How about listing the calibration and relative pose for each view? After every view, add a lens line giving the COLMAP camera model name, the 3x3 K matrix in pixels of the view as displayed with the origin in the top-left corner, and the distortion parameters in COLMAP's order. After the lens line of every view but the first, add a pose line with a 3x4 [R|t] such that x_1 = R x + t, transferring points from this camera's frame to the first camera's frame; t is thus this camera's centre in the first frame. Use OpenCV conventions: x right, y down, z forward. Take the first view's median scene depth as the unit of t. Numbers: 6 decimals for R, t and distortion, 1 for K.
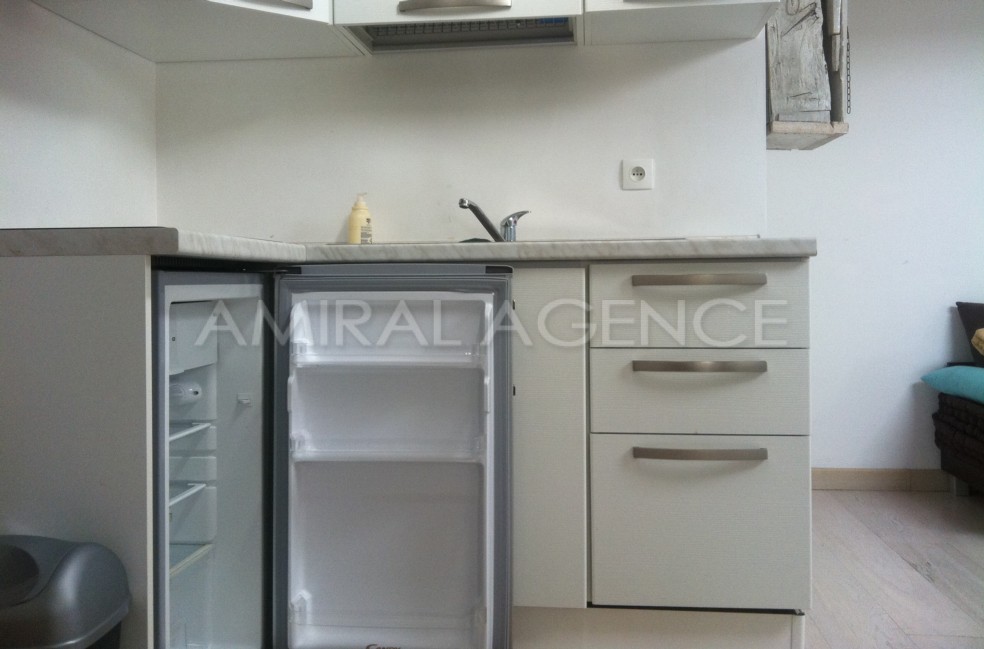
lens RADIAL K [[896.7, 0, 492.0], [0, 896.7, 324.5], [0, 0, 1]] dist [0.005305, -0.005762]
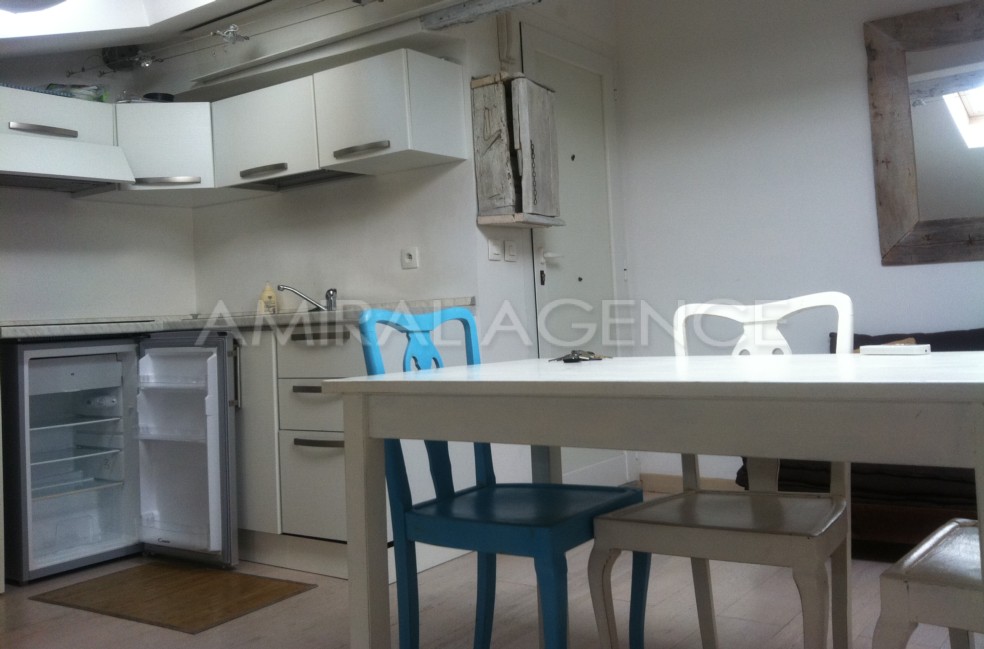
lens RADIAL K [[896.7, 0, 492.0], [0, 896.7, 324.5], [0, 0, 1]] dist [0.005305, -0.005762]
pose [[0.875682, -0.026577, -0.482156, 1.012562], [0.015031, 0.999501, -0.027794, -0.017579], [0.482654, 0.017091, 0.875644, -0.220969]]
